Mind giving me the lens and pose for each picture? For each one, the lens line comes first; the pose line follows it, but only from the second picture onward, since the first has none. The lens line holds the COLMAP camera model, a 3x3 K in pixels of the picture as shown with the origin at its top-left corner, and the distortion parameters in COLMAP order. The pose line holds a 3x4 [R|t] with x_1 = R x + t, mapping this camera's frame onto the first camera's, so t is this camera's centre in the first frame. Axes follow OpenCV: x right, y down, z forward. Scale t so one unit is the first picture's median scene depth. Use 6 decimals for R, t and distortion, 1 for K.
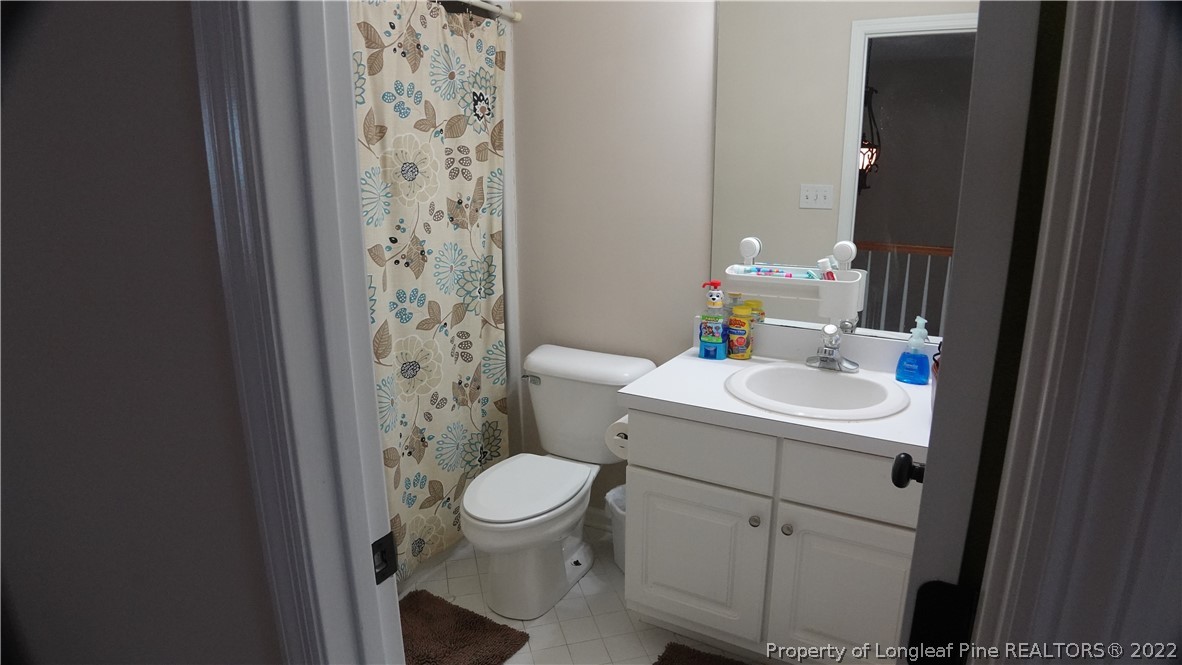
lens RADIAL K [[671.5, 0, 592.6], [0, 671.5, 330.5], [0, 0, 1]] dist [-0.094903, 0.020374]
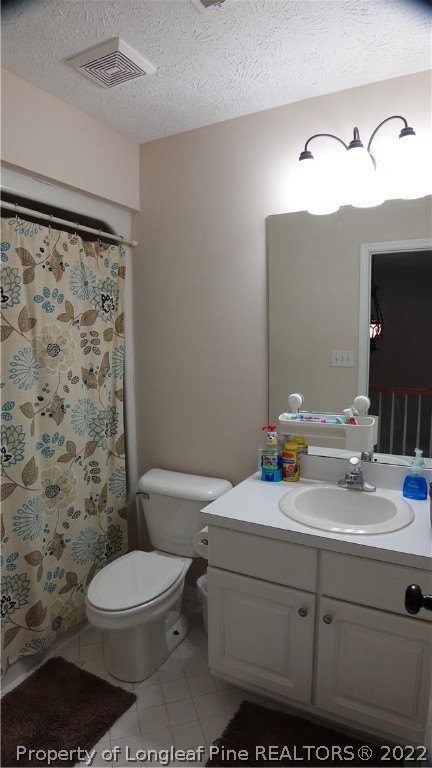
lens RADIAL K [[436.3, 0, 216.0], [0, 436.3, 384.0], [0, 0, 1]] dist [-0.094903, 0.020374]
pose [[0.999466, -0.009824, 0.031175, 0.038729], [0.013767, 0.991558, -0.128933, -0.042743], [-0.029645, 0.129293, 0.991163, 0.086535]]
